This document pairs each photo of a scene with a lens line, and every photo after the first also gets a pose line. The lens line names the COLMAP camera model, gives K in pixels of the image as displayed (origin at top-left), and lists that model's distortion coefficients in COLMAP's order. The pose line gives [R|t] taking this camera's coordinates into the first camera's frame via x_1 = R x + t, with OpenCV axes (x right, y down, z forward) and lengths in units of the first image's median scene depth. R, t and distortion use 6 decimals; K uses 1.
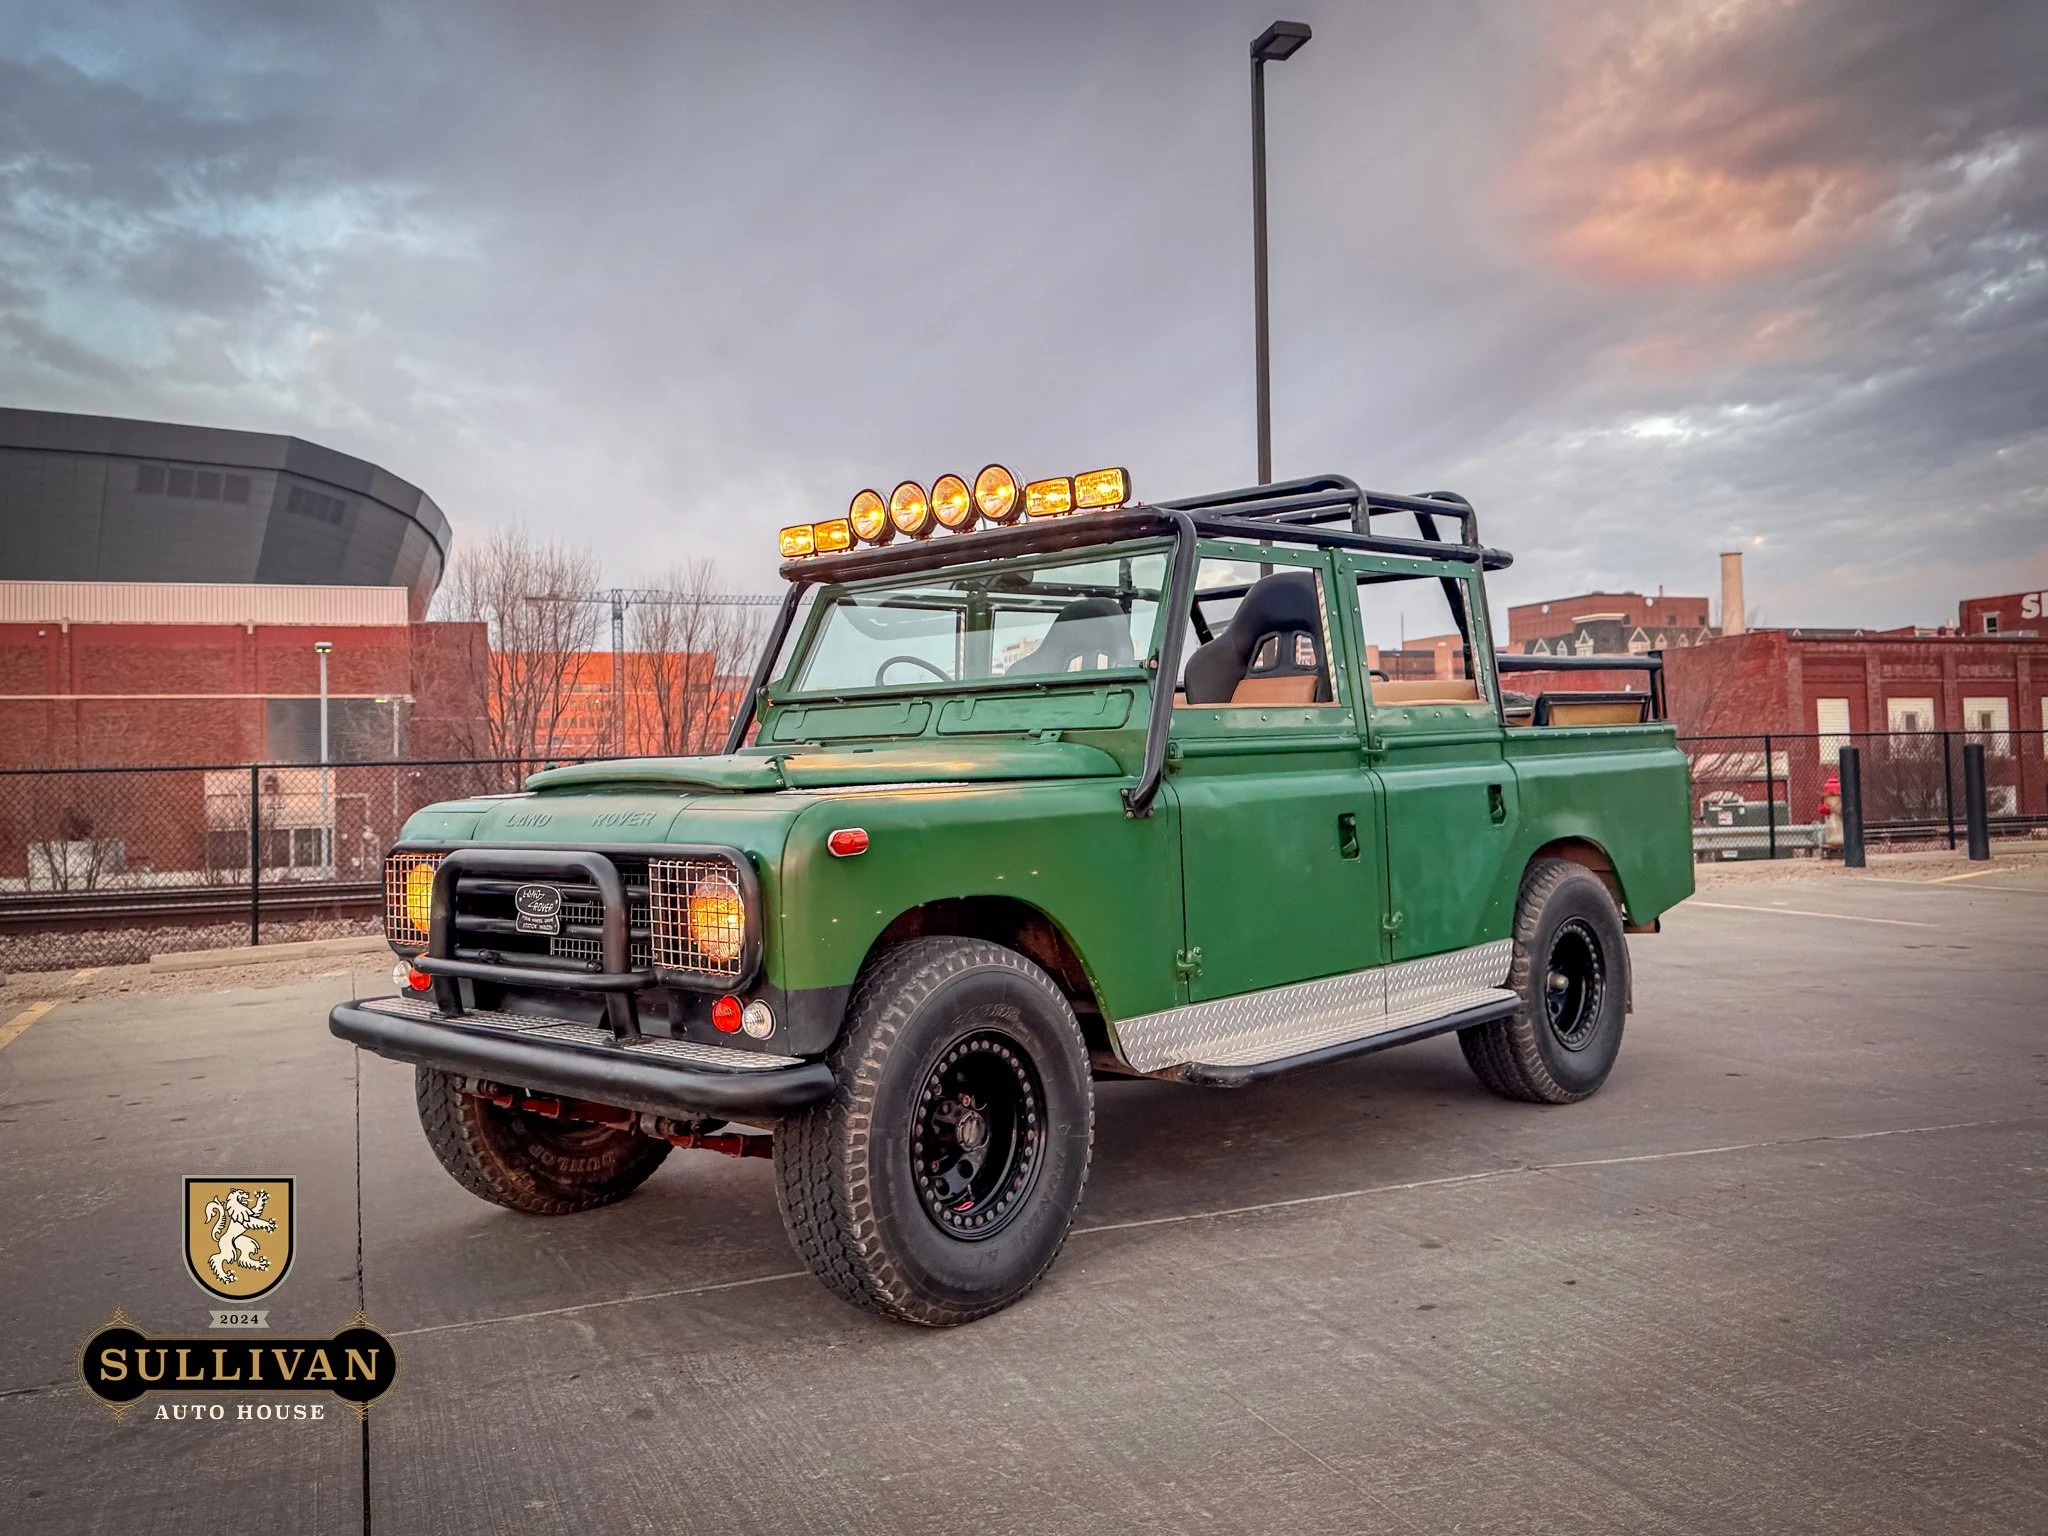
lens RADIAL K [[1686.1, 0, 928.5], [0, 1686.1, 703.2], [0, 0, 1]] dist [0.073543, -0.110155]
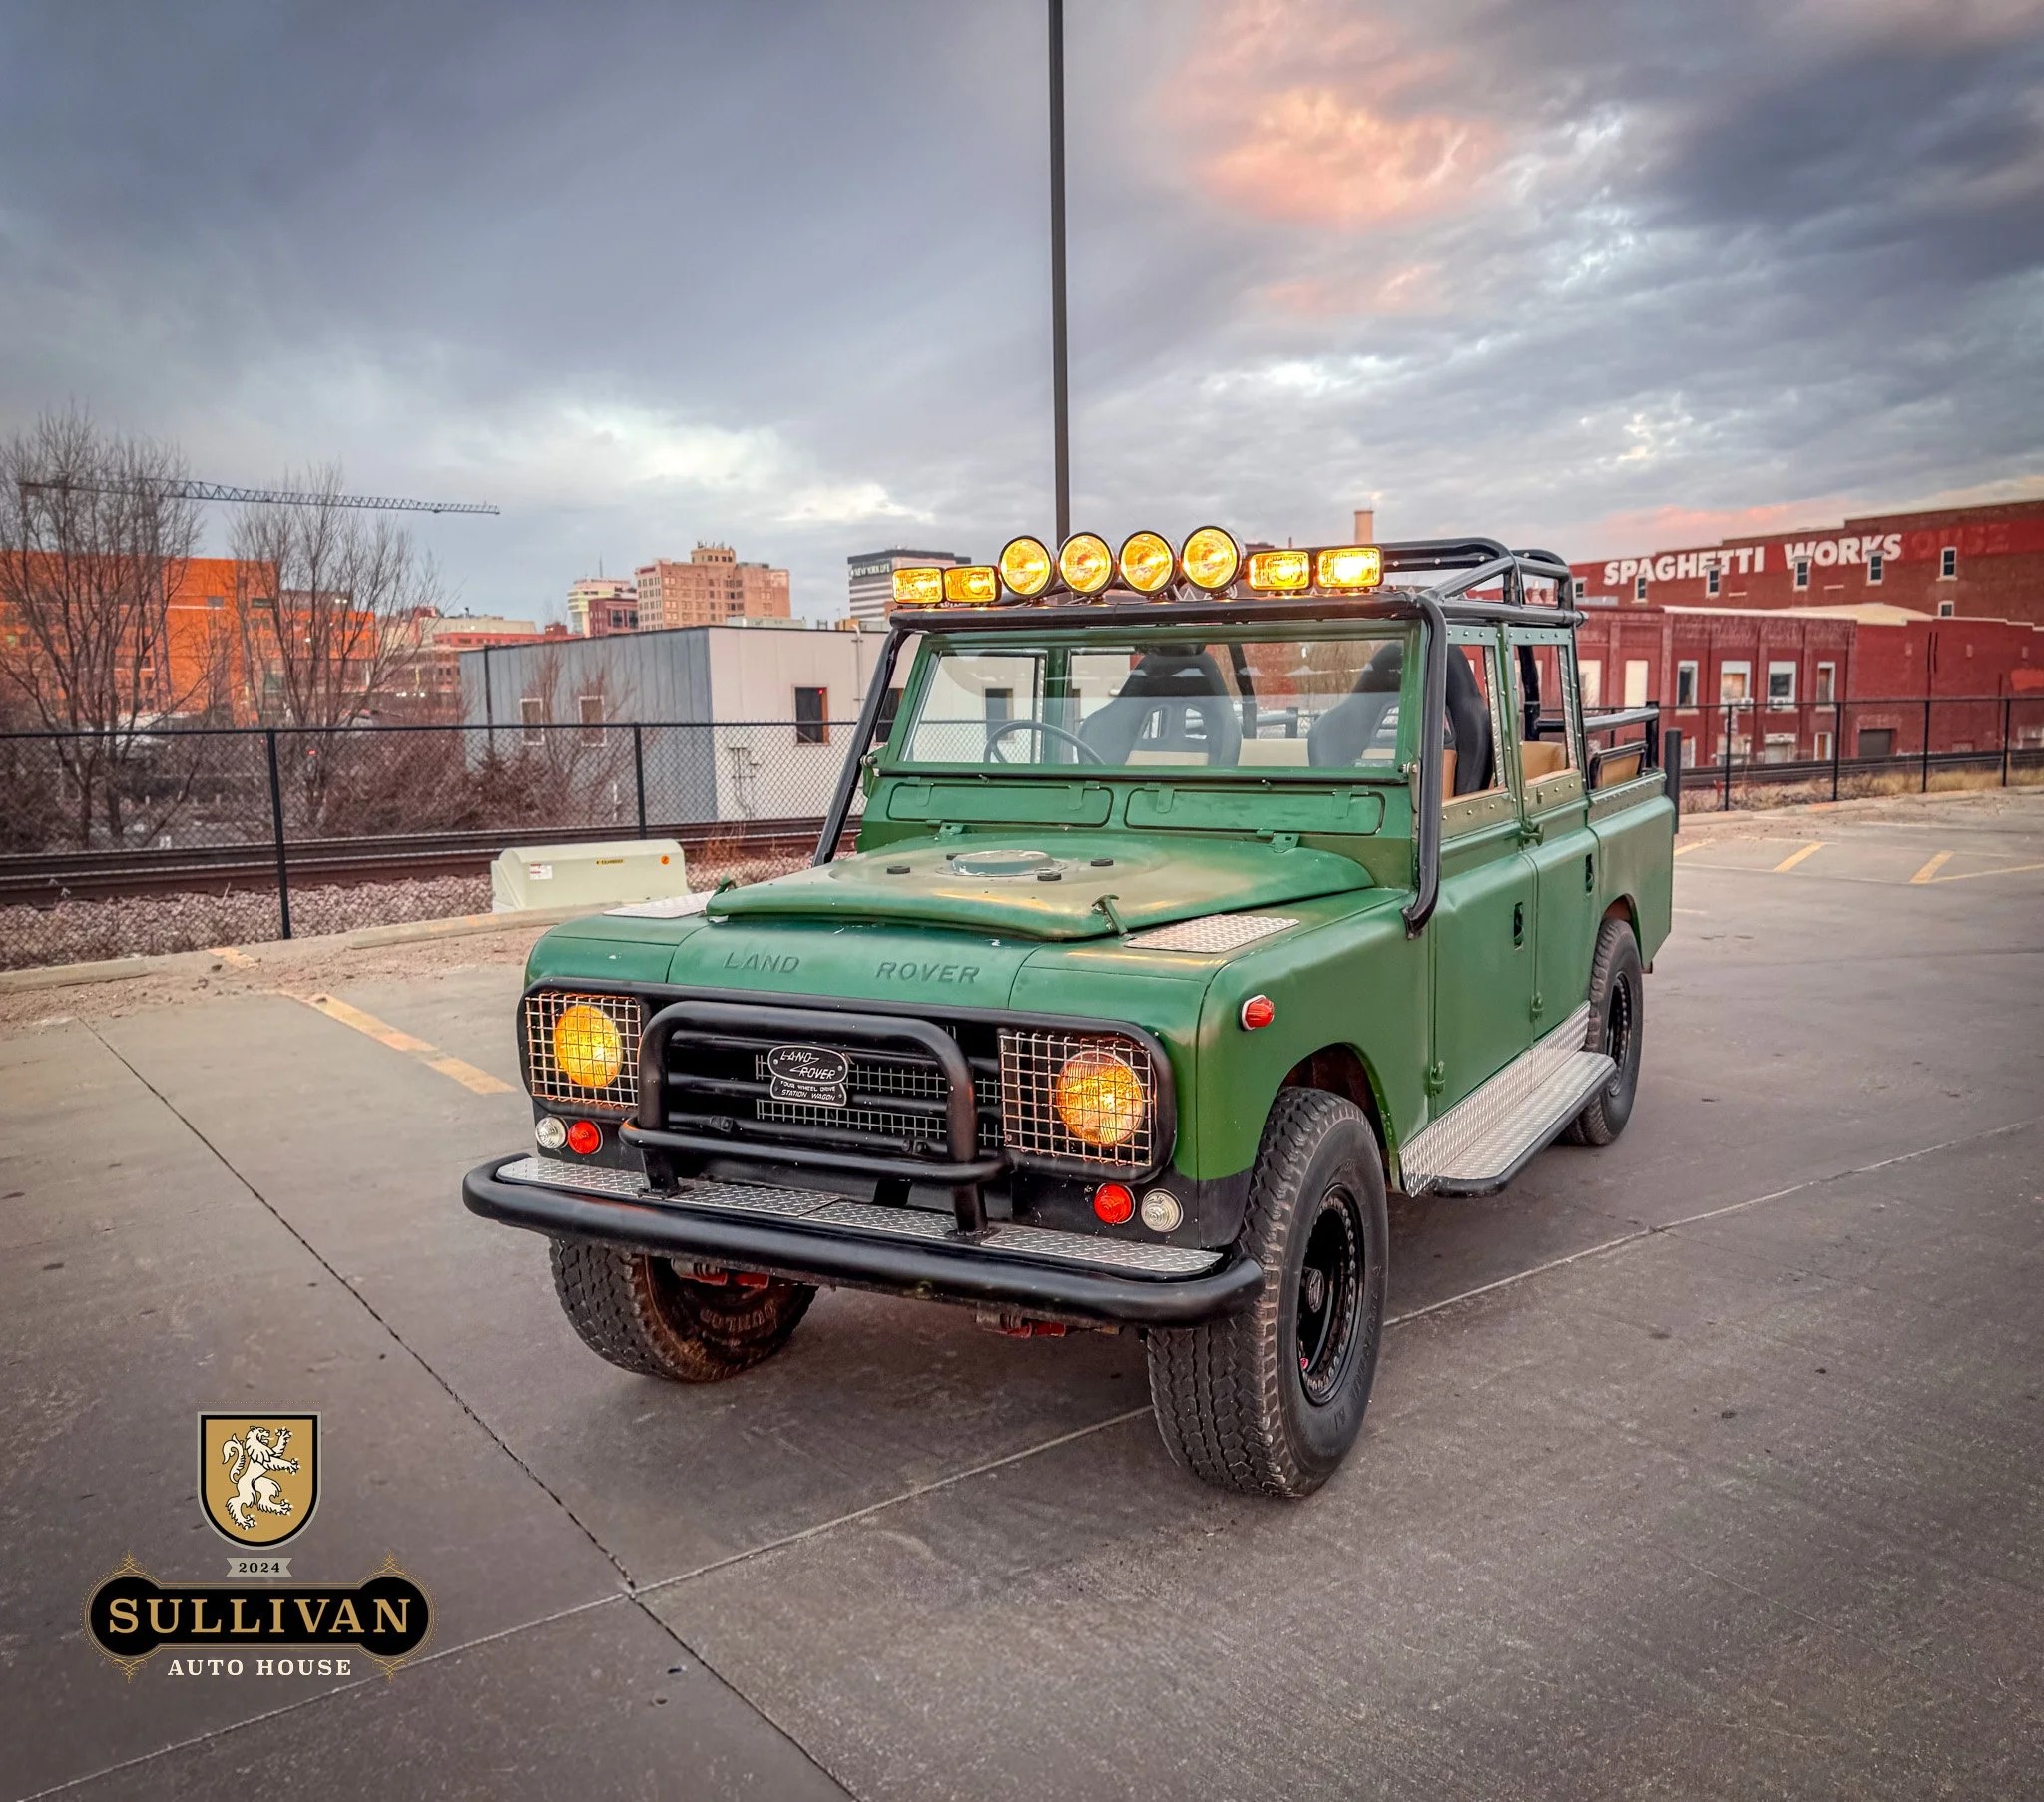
lens RADIAL K [[1717.4, 0, 1151.9], [0, 1717.4, 958.5], [0, 0, 1]] dist [0.135910, -0.286196]
pose [[0.944978, -0.032269, 0.325539, -0.304426], [-0.027649, 0.983684, 0.177767, -0.081951], [-0.325964, -0.176987, 0.928667, 0.135243]]
